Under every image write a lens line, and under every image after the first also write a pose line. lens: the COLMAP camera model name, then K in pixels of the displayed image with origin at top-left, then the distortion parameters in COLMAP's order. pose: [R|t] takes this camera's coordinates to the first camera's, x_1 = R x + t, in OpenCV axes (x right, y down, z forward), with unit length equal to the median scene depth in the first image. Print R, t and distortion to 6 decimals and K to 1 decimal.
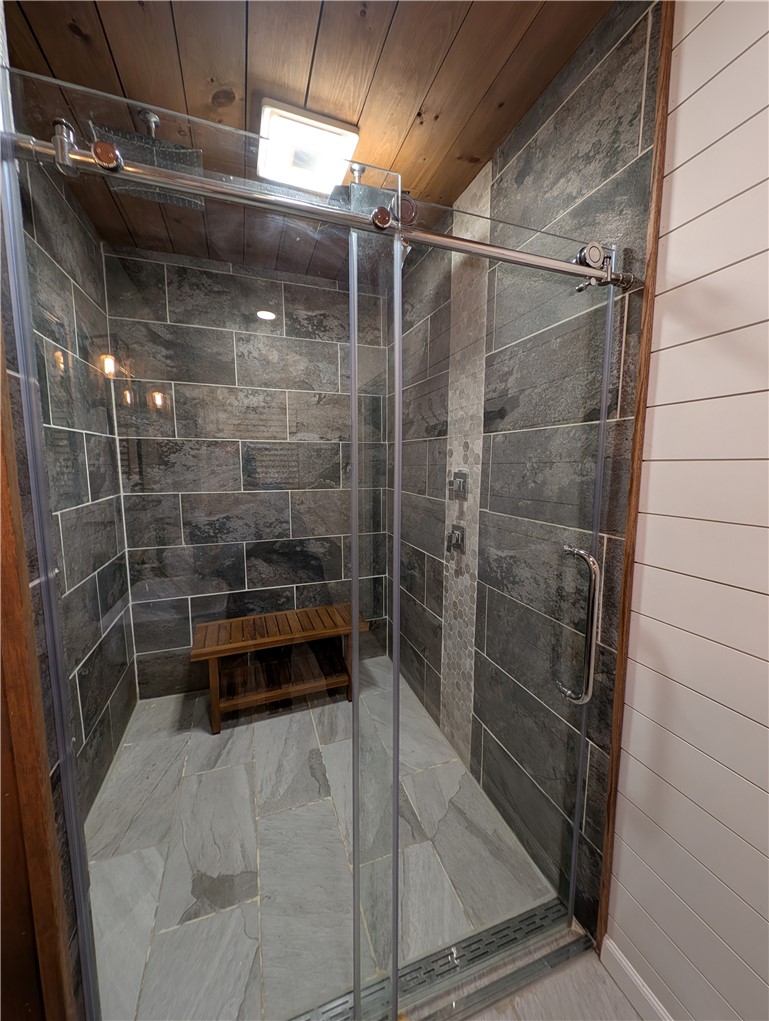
lens RADIAL K [[383.0, 0, 384.2], [0, 383.0, 511.6], [0, 0, 1]] dist [0.004058, -0.000967]
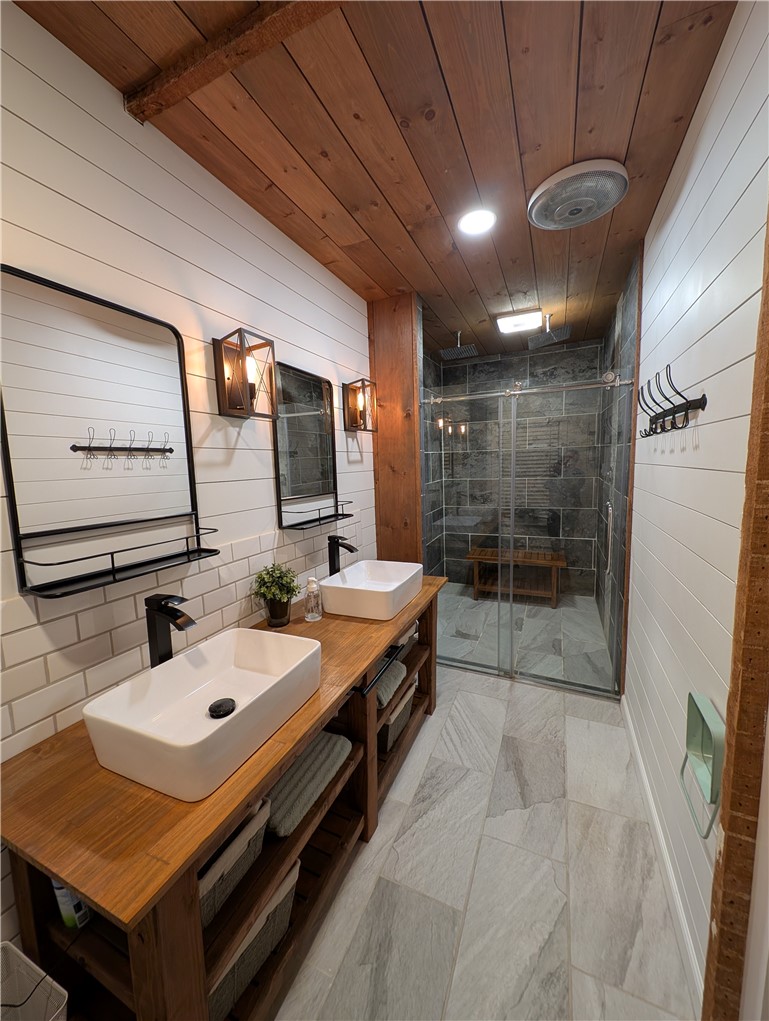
lens RADIAL K [[383.0, 0, 385.4], [0, 383.0, 507.2], [0, 0, 1]] dist [0.004058, -0.000967]
pose [[0.717580, 0.056596, -0.694172, 0.530100], [-0.050427, 0.998299, 0.029263, 0.058612], [0.694648, 0.014007, 0.719214, -0.697762]]
